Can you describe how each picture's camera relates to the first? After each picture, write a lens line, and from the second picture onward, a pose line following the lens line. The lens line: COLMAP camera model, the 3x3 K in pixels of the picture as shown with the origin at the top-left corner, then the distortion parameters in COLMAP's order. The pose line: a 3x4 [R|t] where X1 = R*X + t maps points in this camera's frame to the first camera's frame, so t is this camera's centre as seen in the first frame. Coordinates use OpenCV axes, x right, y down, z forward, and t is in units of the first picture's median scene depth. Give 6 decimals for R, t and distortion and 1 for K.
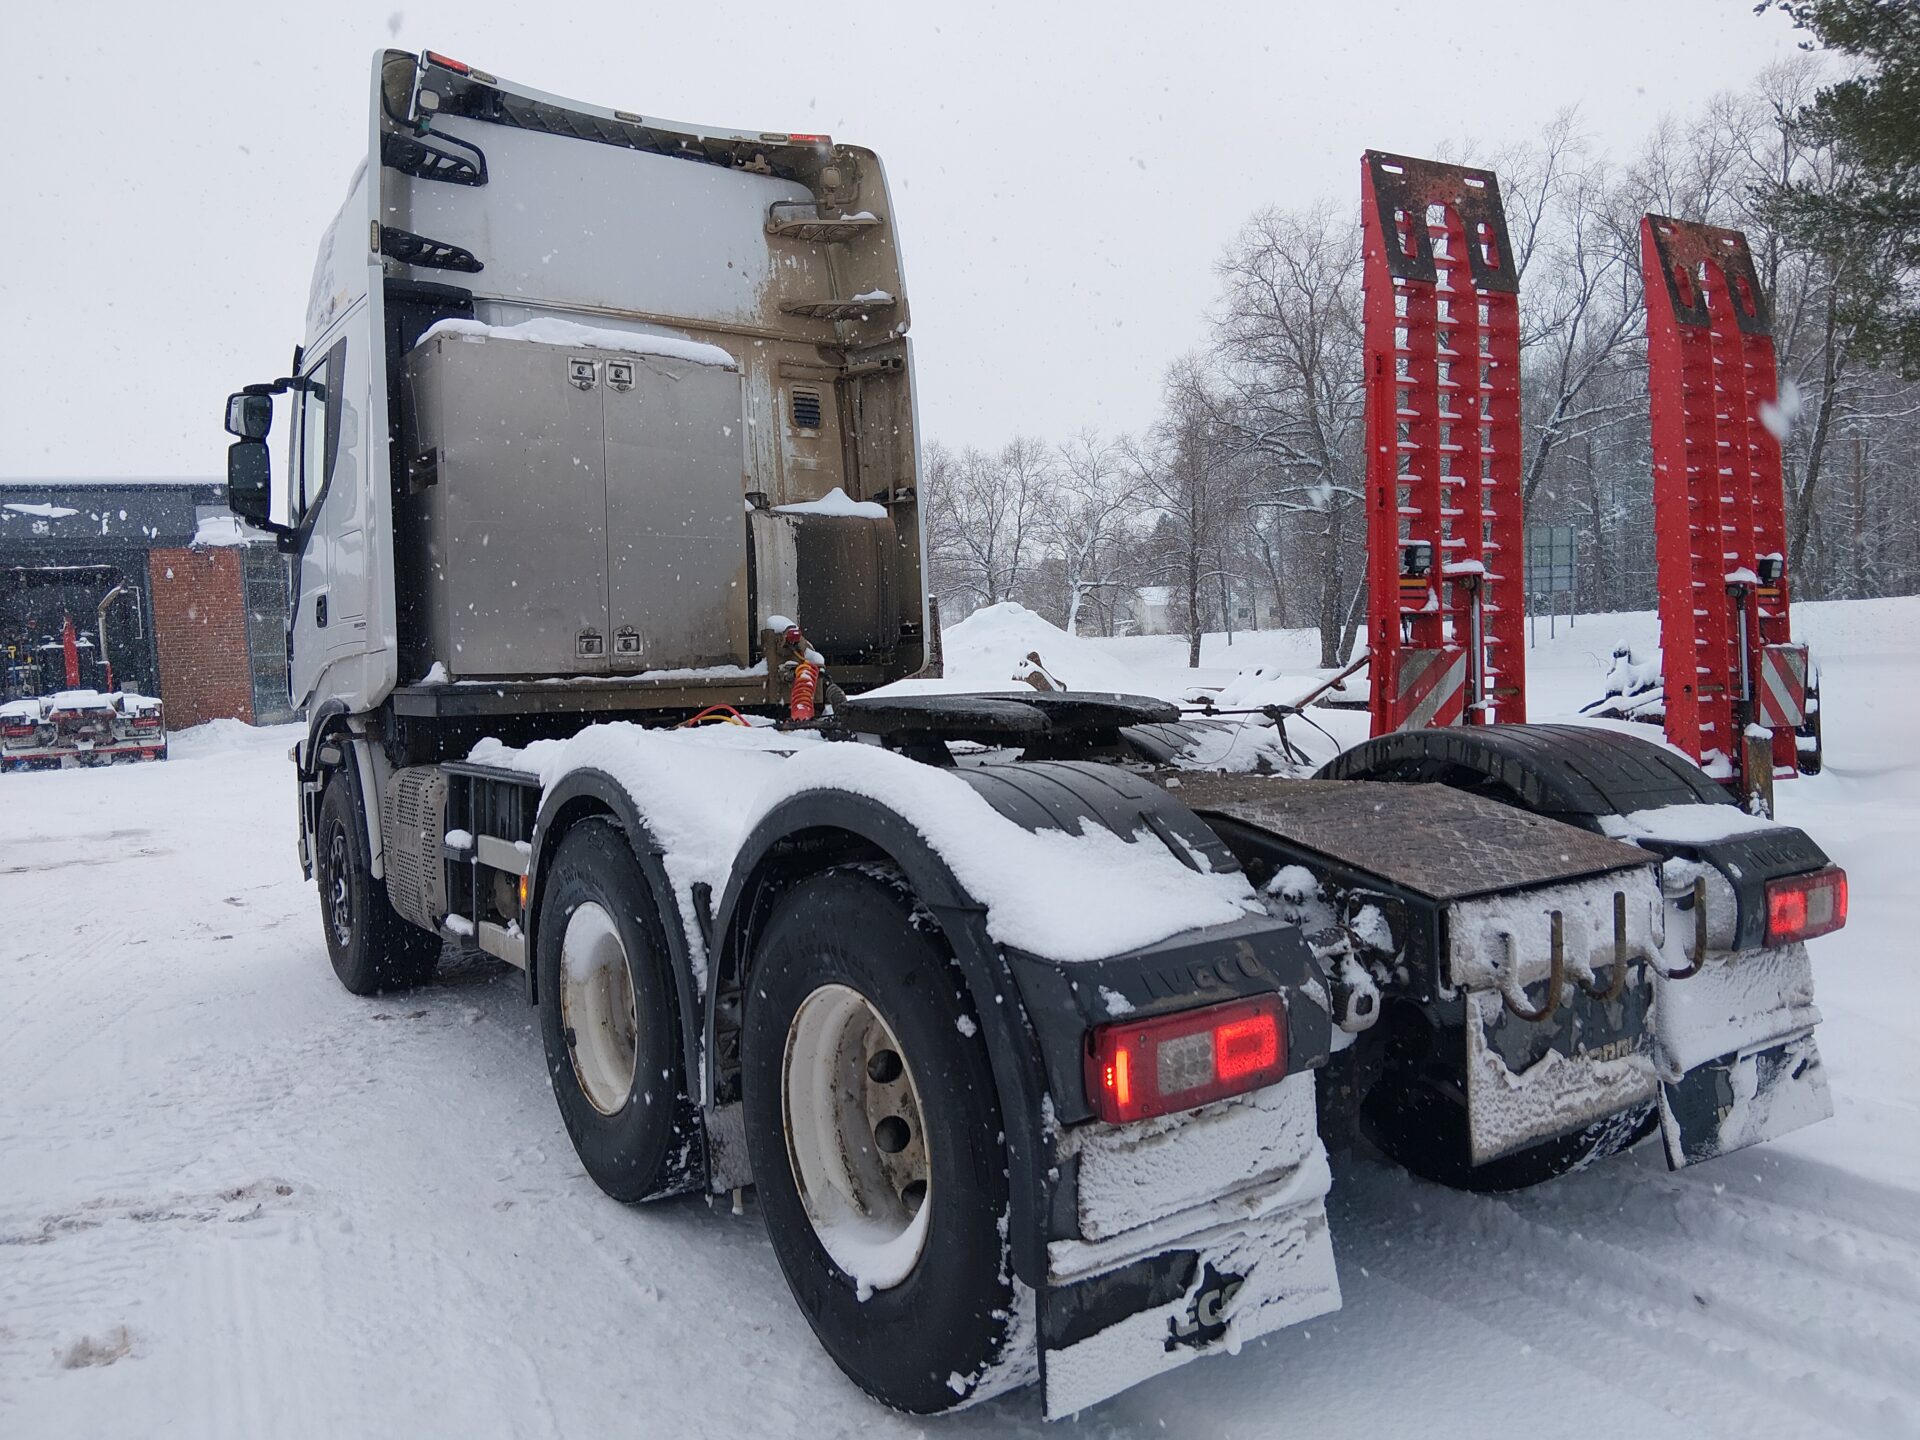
lens RADIAL K [[1450.4, 0, 1032.2], [0, 1450.4, 743.0], [0, 0, 1]] dist [0.029954, -0.046669]
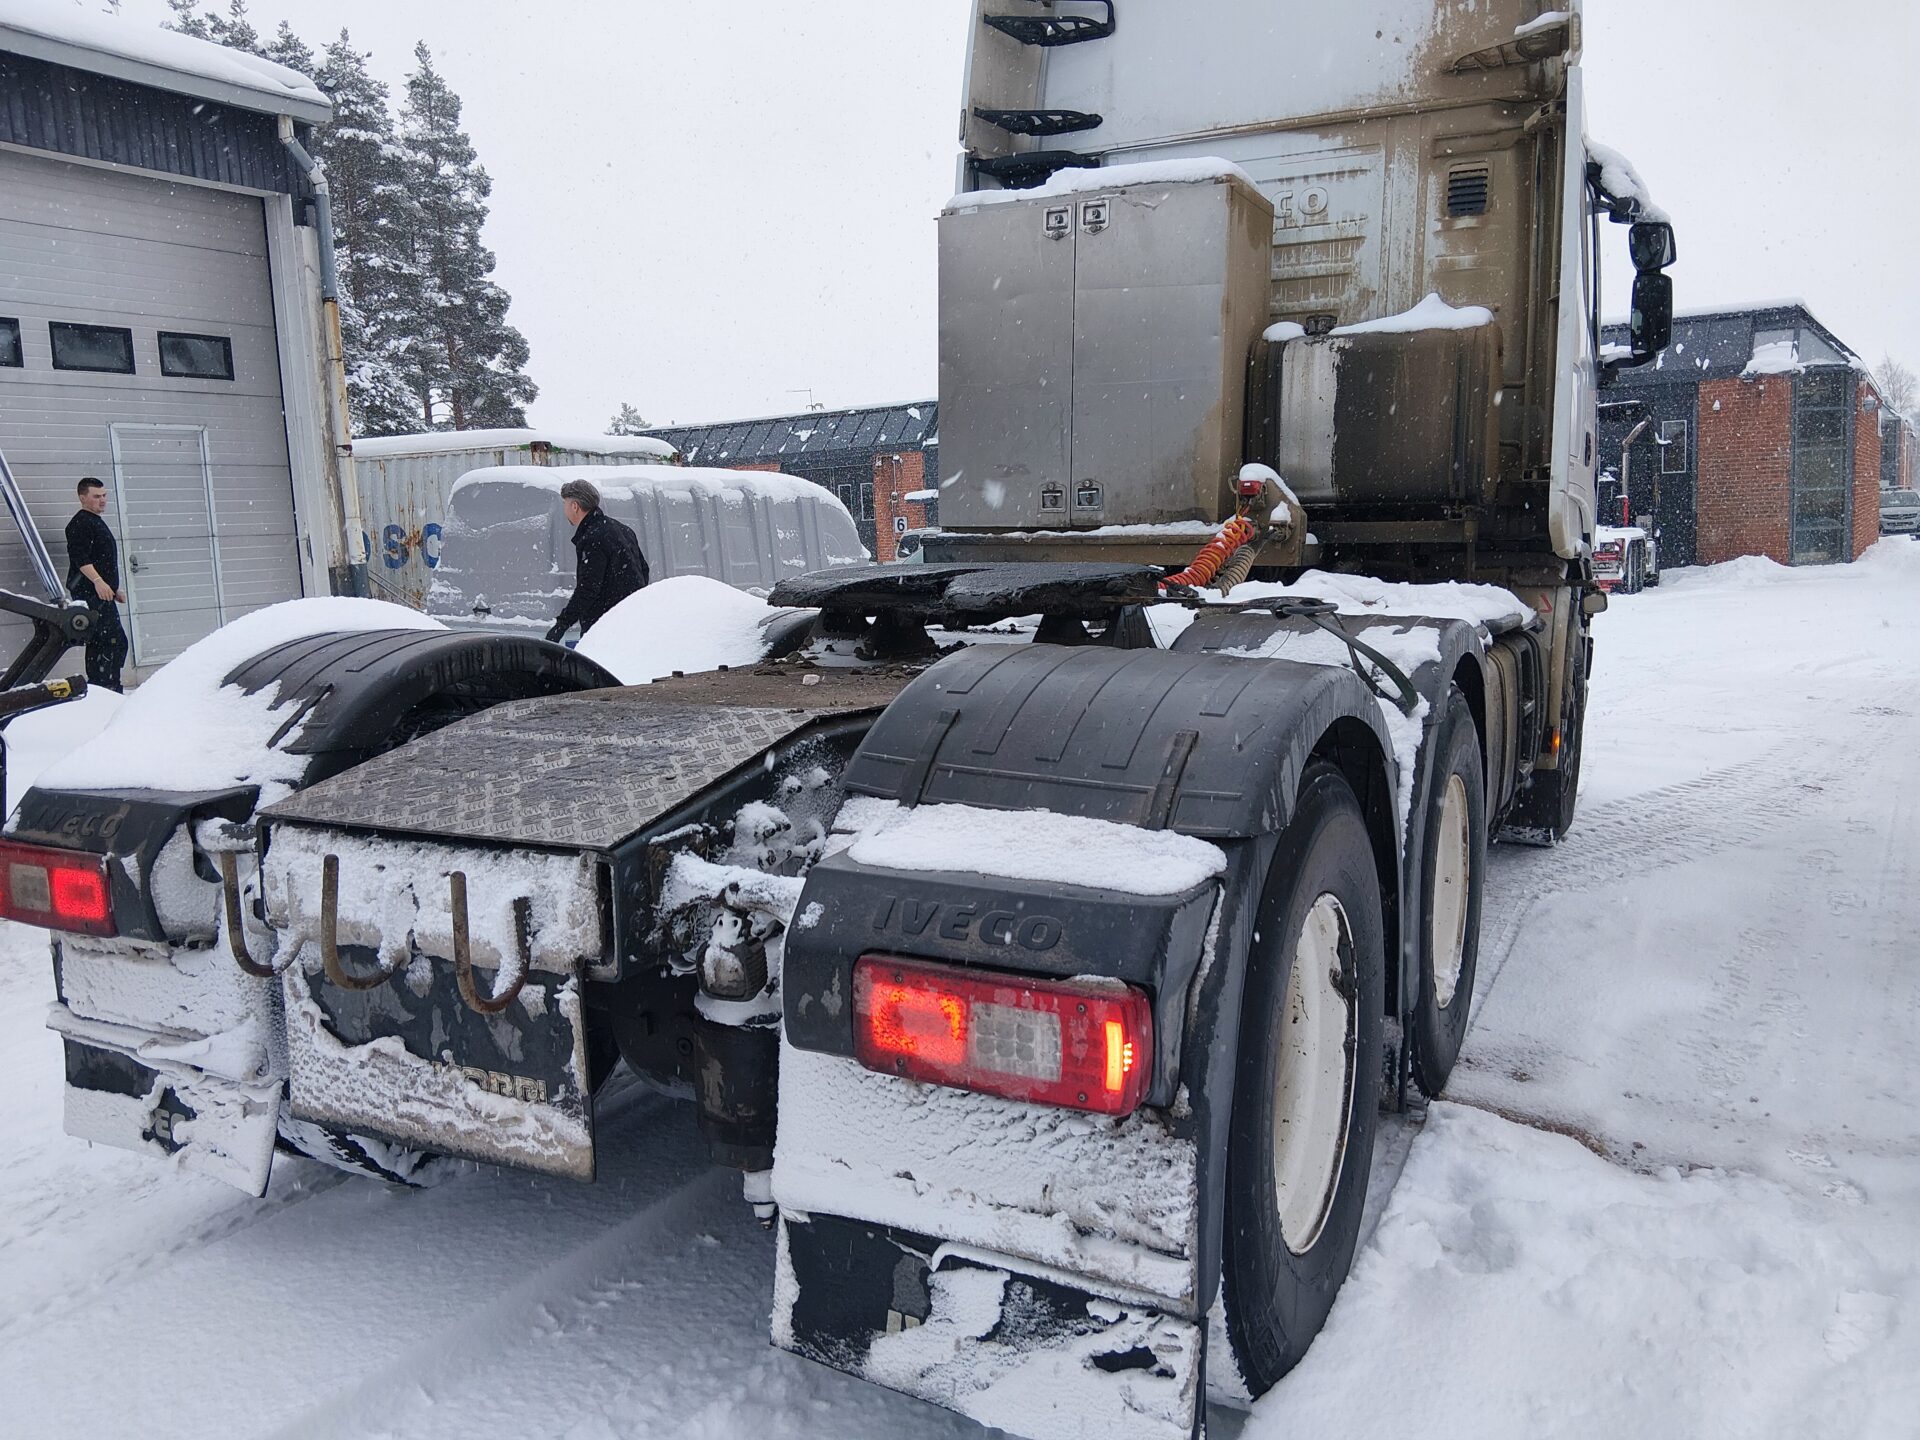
lens RADIAL K [[1440.7, 0, 909.9], [0, 1440.7, 754.9], [0, 0, 1]] dist [0.105156, -0.170304]
pose [[0.438695, 0.156729, -0.884863, 0.549042], [-0.048088, 0.987357, 0.151043, -0.036553], [0.897348, -0.023711, 0.440685, 0.425537]]
